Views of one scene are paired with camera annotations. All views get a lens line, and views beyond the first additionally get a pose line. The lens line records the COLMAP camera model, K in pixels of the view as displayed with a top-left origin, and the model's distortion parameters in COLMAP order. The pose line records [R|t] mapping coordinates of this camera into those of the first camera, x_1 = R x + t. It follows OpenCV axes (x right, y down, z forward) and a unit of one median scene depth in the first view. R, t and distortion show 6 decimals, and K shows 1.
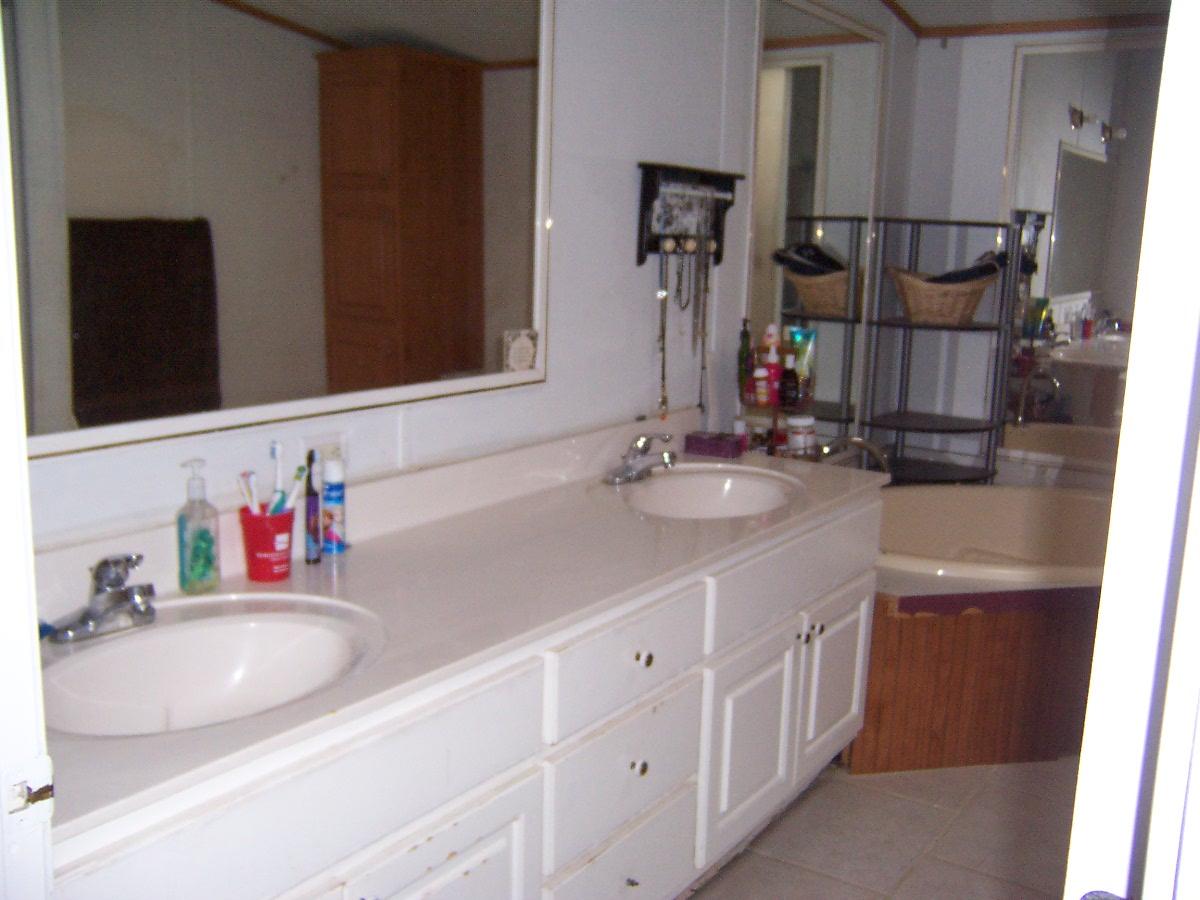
lens RADIAL K [[1179.2, 0, 594.6], [0, 1179.2, 449.3], [0, 0, 1]] dist [-0.152701, 0.235769]
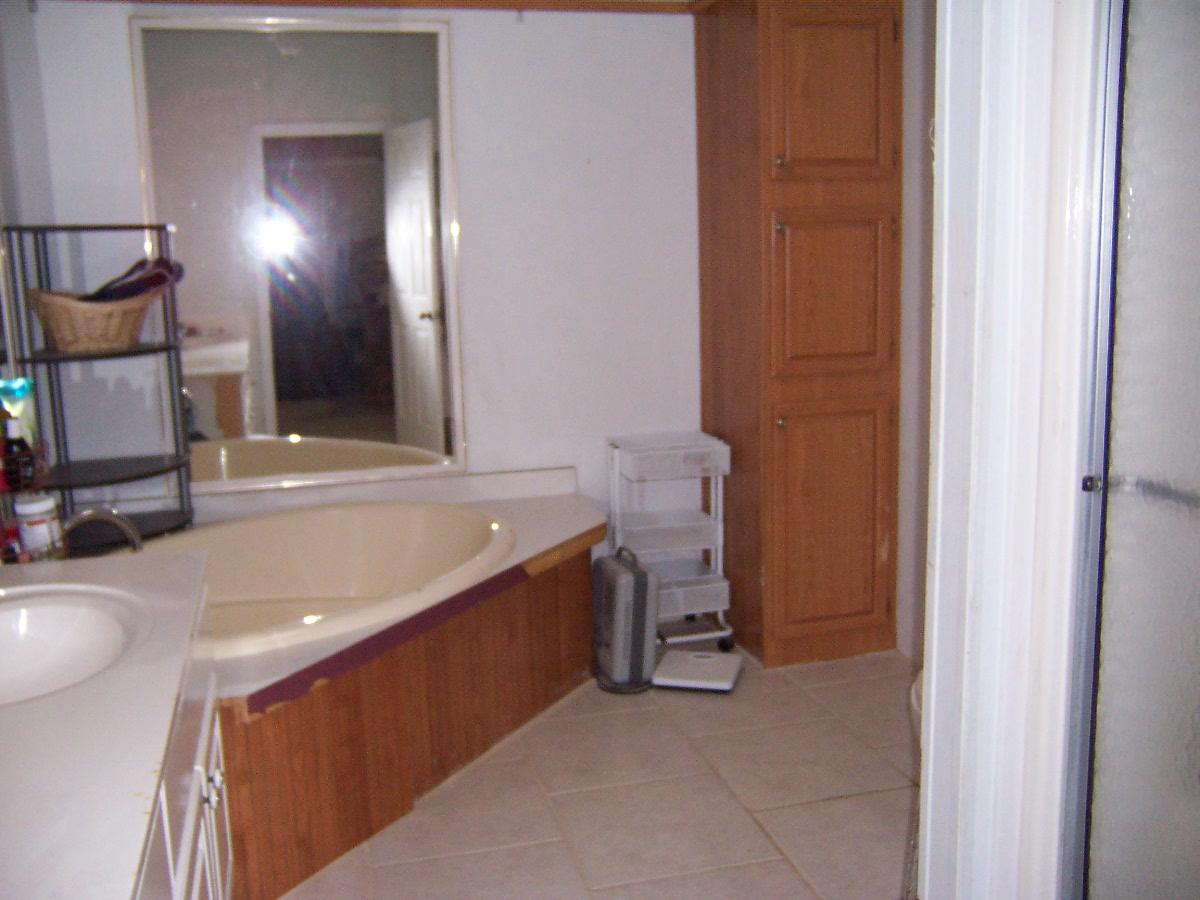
lens RADIAL K [[1179.2, 0, 594.6], [0, 1179.2, 449.3], [0, 0, 1]] dist [-0.152701, 0.235769]
pose [[0.643386, -0.179348, 0.744237, -0.103236], [0.181244, 0.980217, 0.079532, -0.041646], [-0.743778, 0.083719, 0.663163, 0.205135]]
